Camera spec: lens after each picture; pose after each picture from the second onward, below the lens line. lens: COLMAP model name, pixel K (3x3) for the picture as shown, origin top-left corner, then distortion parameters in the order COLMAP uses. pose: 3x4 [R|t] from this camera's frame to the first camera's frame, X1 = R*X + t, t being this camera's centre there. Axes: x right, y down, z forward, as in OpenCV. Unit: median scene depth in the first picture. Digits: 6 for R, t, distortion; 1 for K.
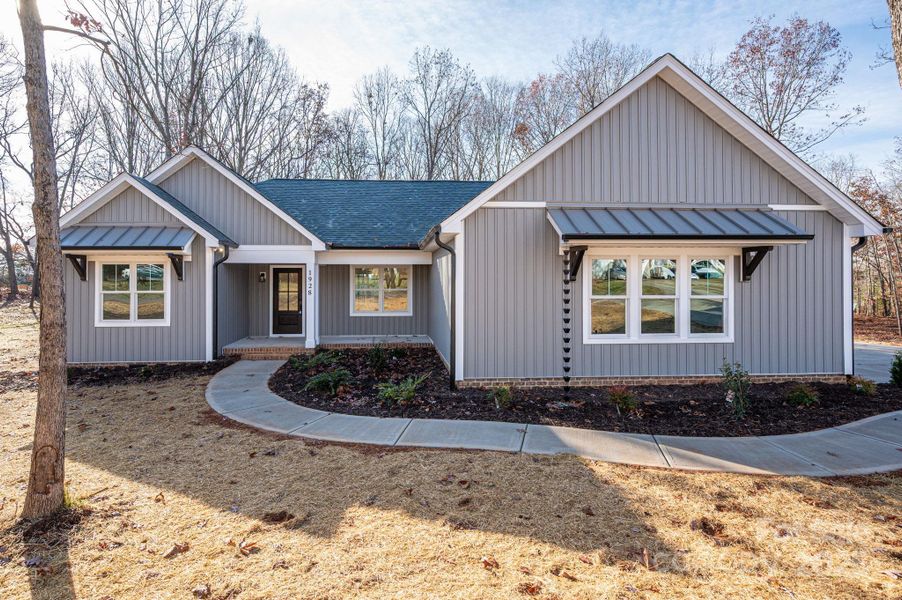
lens RADIAL K [[417.9, 0, 451.9], [0, 417.9, 300.0], [0, 0, 1]] dist [0.002136, 0.000298]
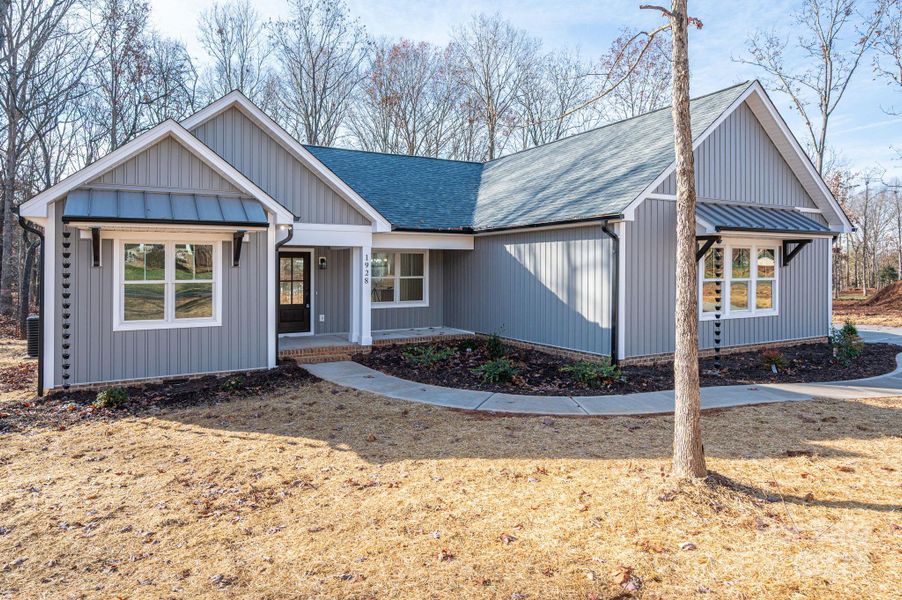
lens RADIAL K [[478.1, 0, 453.9], [0, 478.1, 296.8], [0, 0, 1]] dist [-0.001155, 0.000125]
pose [[0.925524, -0.023376, 0.377967, -0.625234], [0.019566, 0.999712, 0.013919, 0.005718], [-0.378183, -0.005487, 0.925715, 0.028288]]
